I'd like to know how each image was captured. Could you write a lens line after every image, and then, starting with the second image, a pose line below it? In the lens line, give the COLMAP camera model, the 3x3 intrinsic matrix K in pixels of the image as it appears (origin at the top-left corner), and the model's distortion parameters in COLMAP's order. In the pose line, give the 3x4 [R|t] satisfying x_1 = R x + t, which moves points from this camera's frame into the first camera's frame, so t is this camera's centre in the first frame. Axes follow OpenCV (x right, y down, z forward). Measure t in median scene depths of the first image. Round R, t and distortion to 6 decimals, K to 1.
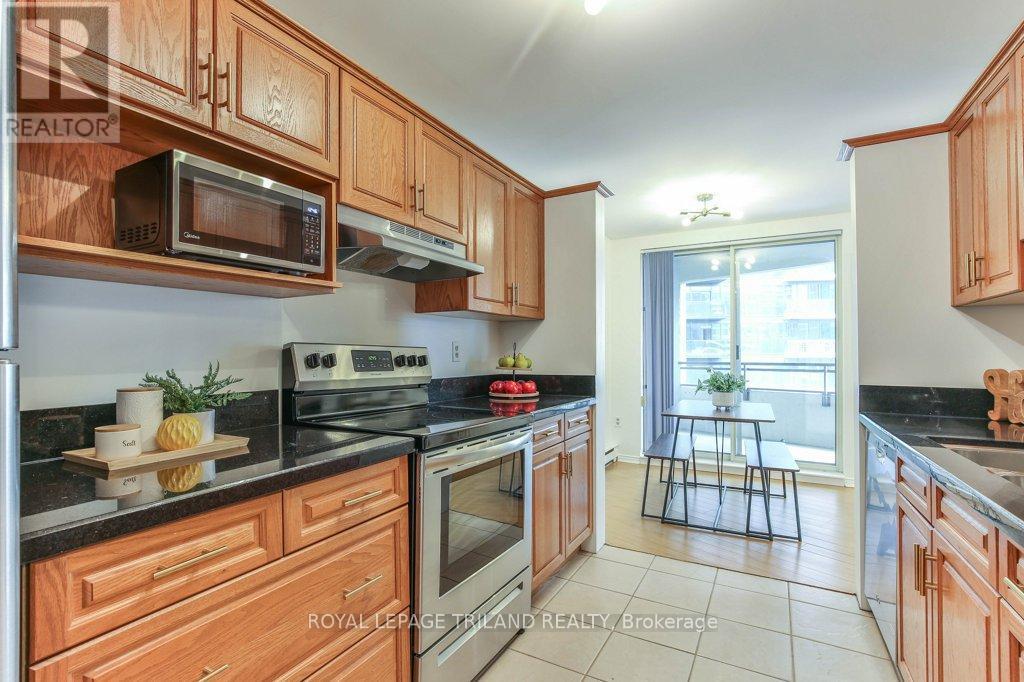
lens RADIAL K [[481.5, 0, 514.8], [0, 481.5, 346.9], [0, 0, 1]] dist [-0.011873, 0.001103]
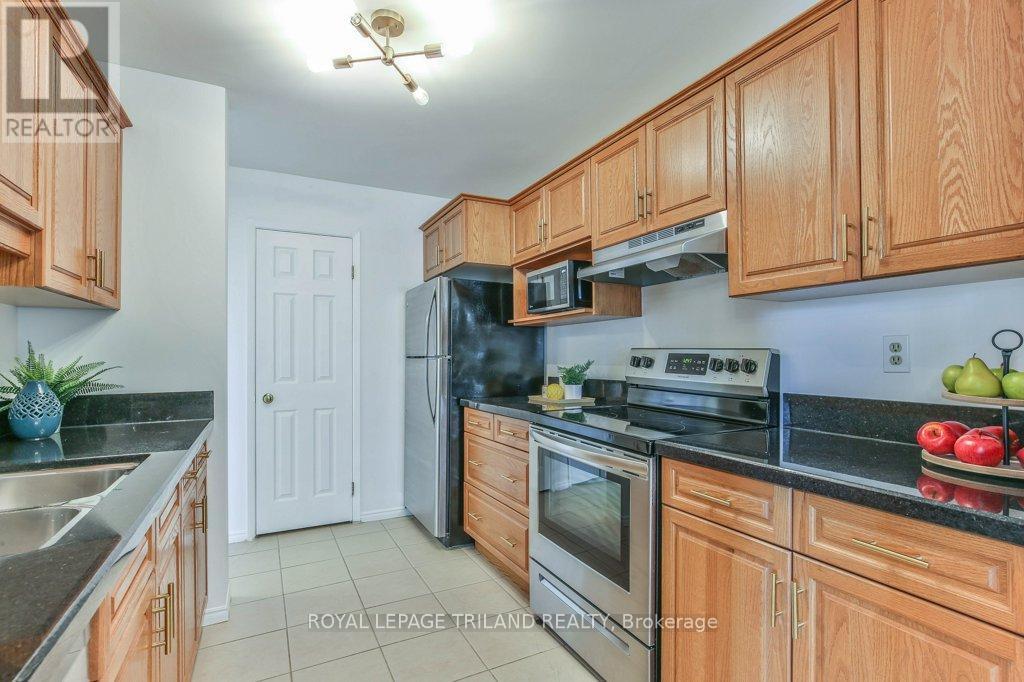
lens RADIAL K [[481.5, 0, 505.2], [0, 481.5, 356.8], [0, 0, 1]] dist [-0.011873, 0.001103]
pose [[-0.565652, 0.000864, -0.824644, 0.818712], [0.011702, 0.999907, -0.006980, 0.018105], [0.824561, -0.013598, -0.565609, 1.347487]]
